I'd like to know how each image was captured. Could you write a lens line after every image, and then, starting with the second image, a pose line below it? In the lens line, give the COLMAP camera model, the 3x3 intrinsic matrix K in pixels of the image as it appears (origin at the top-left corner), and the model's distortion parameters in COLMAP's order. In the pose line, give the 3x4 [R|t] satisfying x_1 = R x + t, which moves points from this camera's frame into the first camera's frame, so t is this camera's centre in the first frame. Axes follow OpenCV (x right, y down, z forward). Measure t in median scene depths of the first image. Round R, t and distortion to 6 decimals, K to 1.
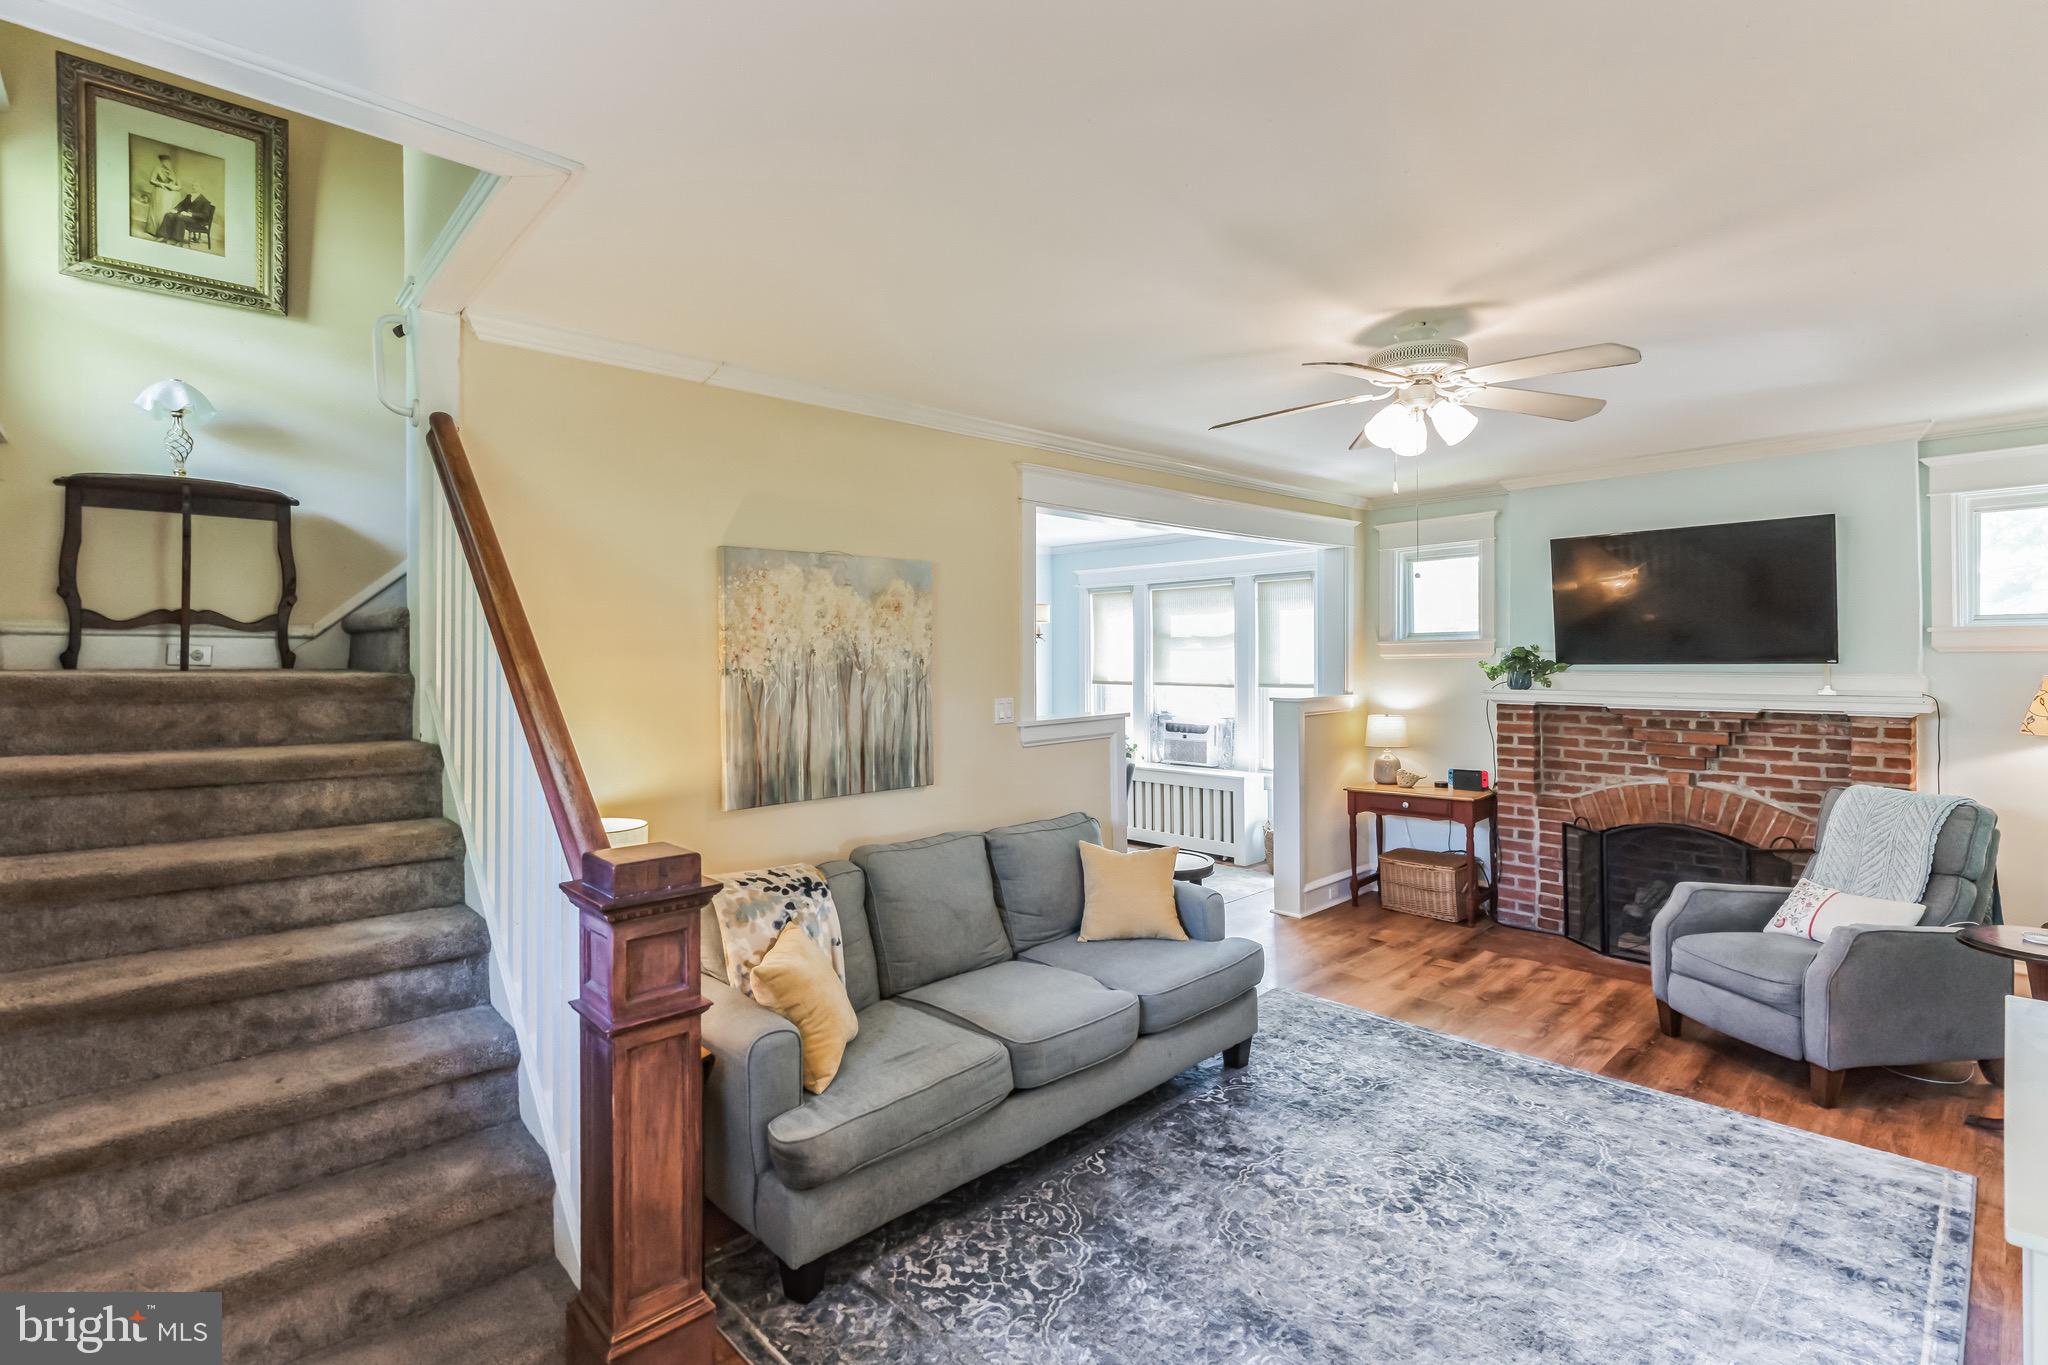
lens RADIAL K [[941.2, 0, 1017.9], [0, 941.2, 652.8], [0, 0, 1]] dist [-0.003547, -0.000045]
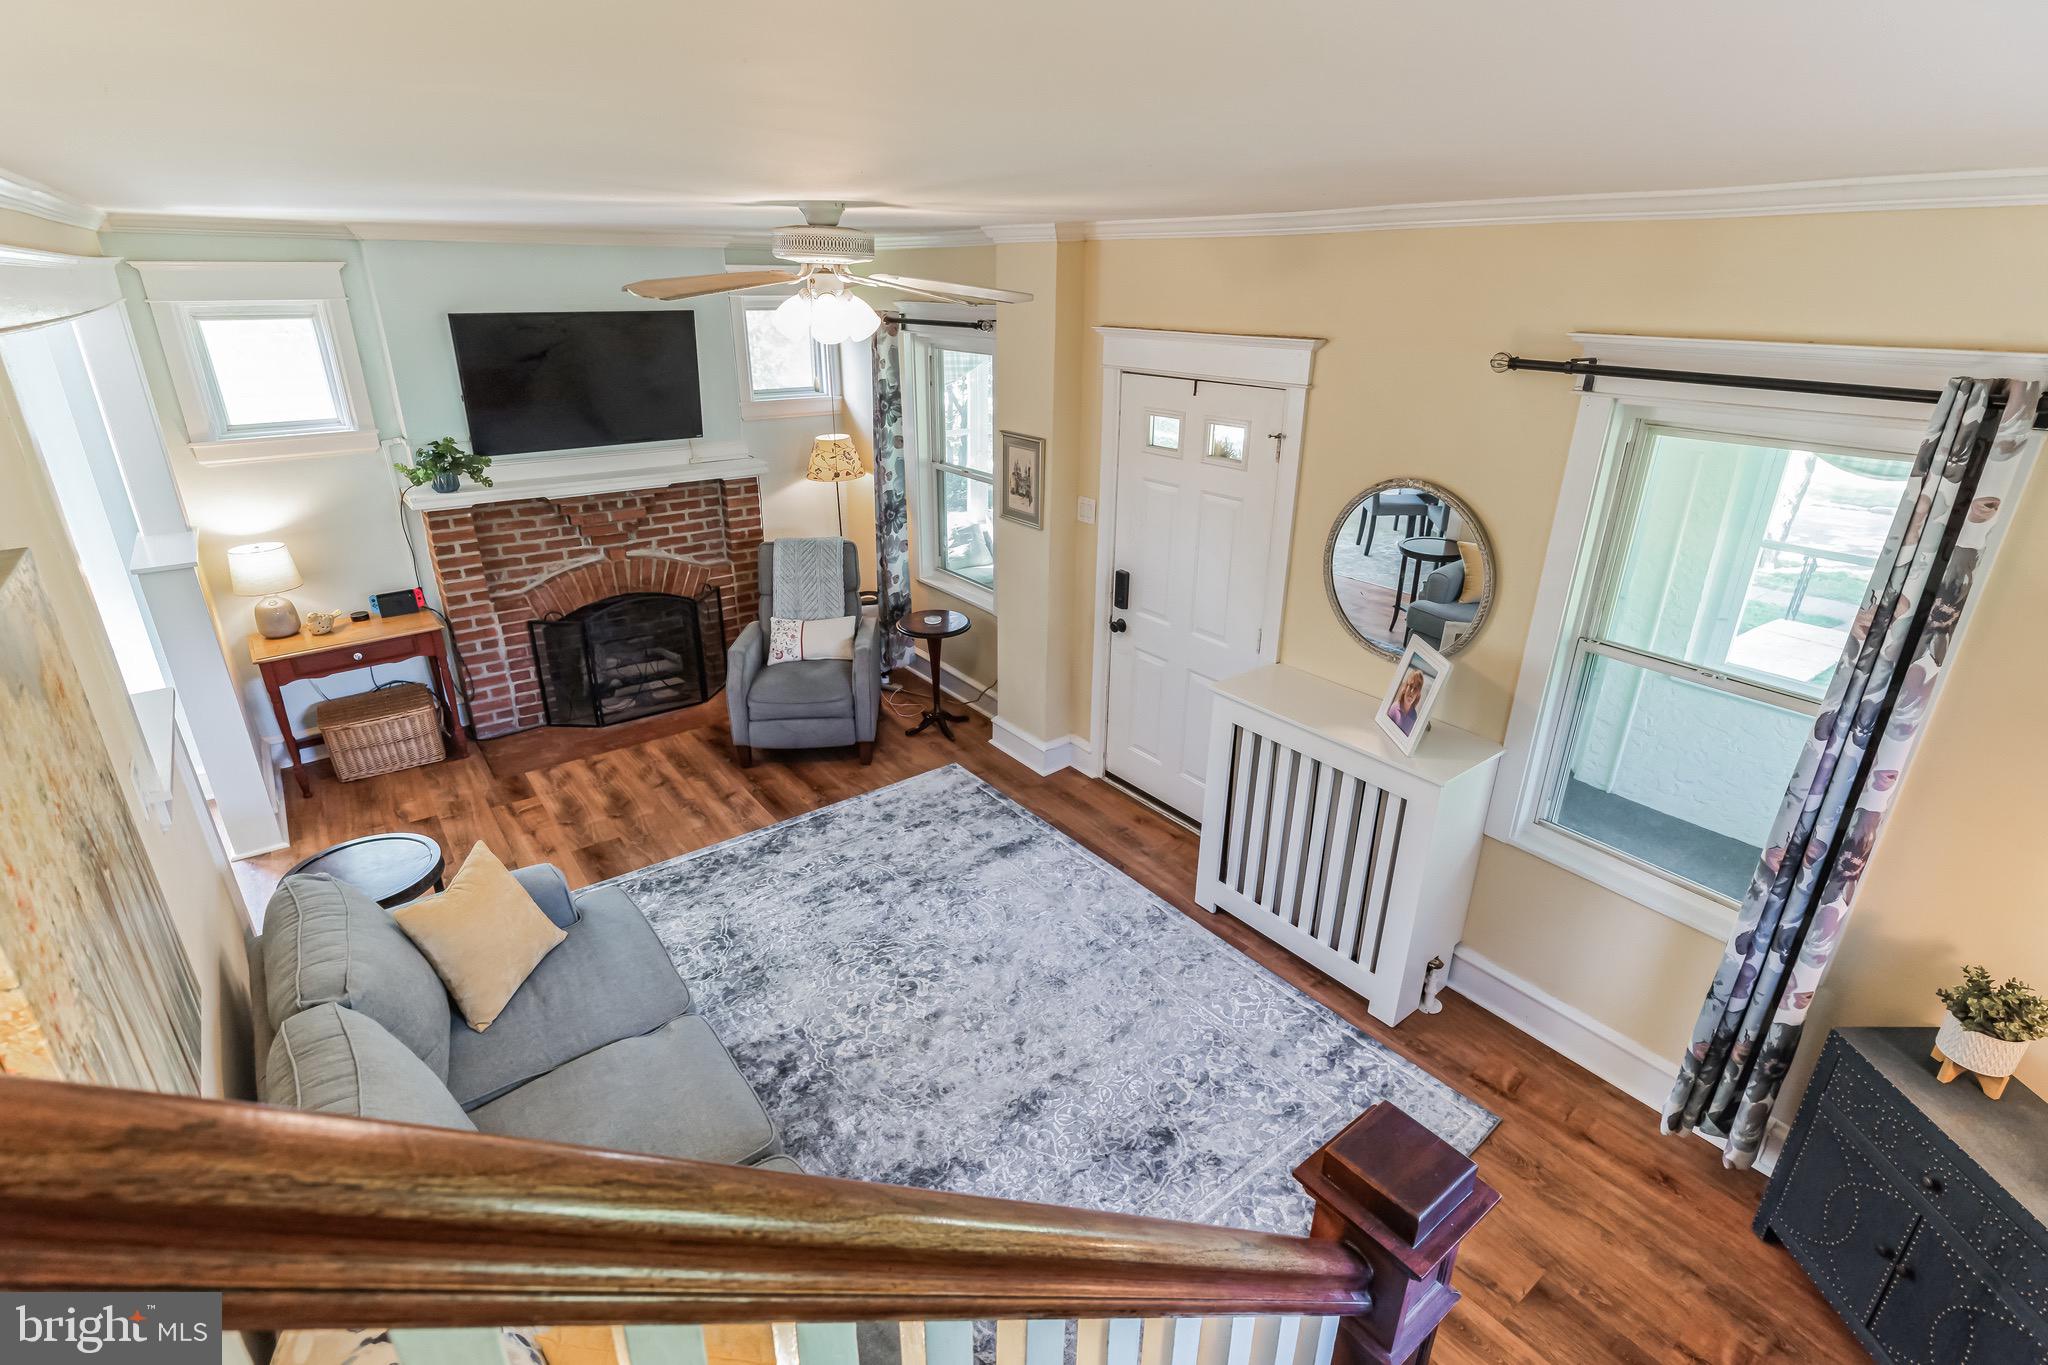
lens RADIAL K [[958.3, 0, 1016.7], [0, 958.3, 677.0], [0, 0, 1]] dist [-0.003776, 0.000671]
pose [[0.103620, -0.367598, 0.924194, -0.332814], [-0.014569, 0.928535, 0.370959, -0.152219], [-0.994510, -0.051904, 0.090859, 0.406969]]
